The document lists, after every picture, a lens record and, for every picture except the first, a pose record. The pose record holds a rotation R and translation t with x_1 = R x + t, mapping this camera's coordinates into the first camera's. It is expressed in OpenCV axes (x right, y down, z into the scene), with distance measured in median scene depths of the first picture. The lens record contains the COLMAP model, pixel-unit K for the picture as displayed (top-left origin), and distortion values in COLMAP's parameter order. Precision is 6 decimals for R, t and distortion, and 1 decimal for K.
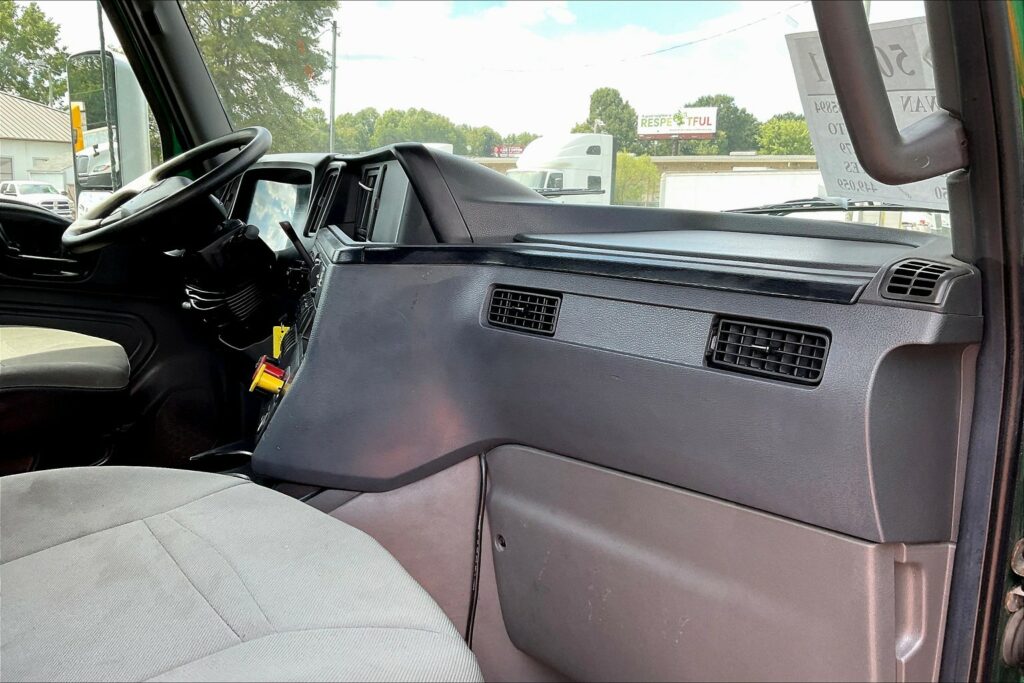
lens RADIAL K [[846.2, 0, 512.0], [0, 846.2, 341.5], [0, 0, 1]] dist [0.100976, -0.175974]
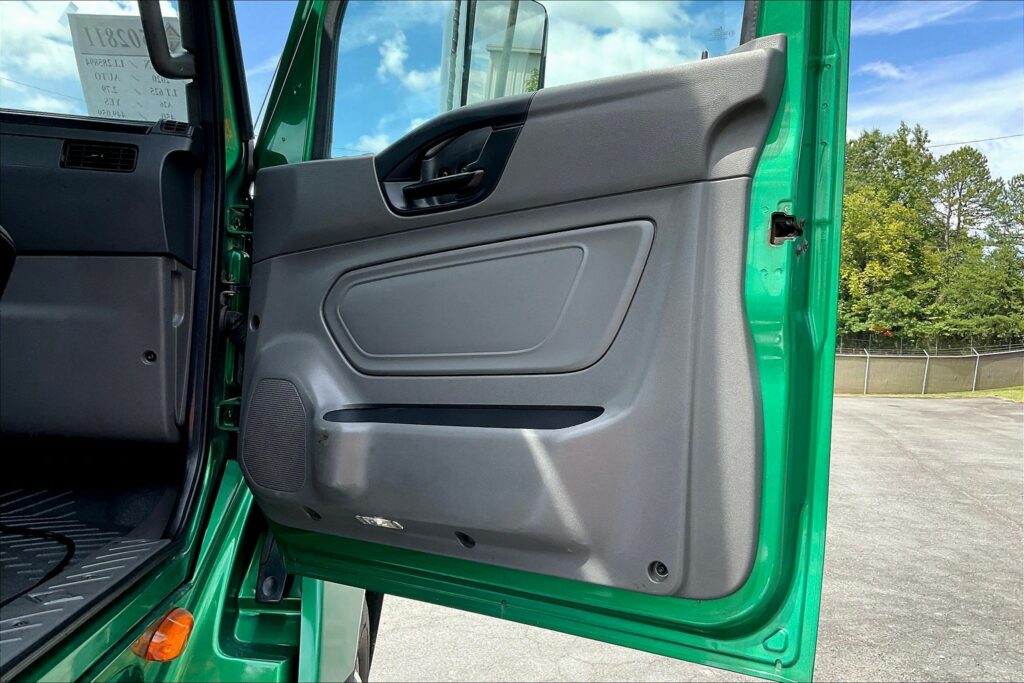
lens RADIAL K [[858.8, 0, 512.0], [0, 858.8, 341.5], [0, 0, 1]] dist [0.083509, -0.180697]
pose [[0.590204, 0.004057, 0.807244, -0.732878], [0.082977, 0.994386, -0.065666, 0.639828], [-0.802978, 0.105739, 0.586554, -0.823583]]
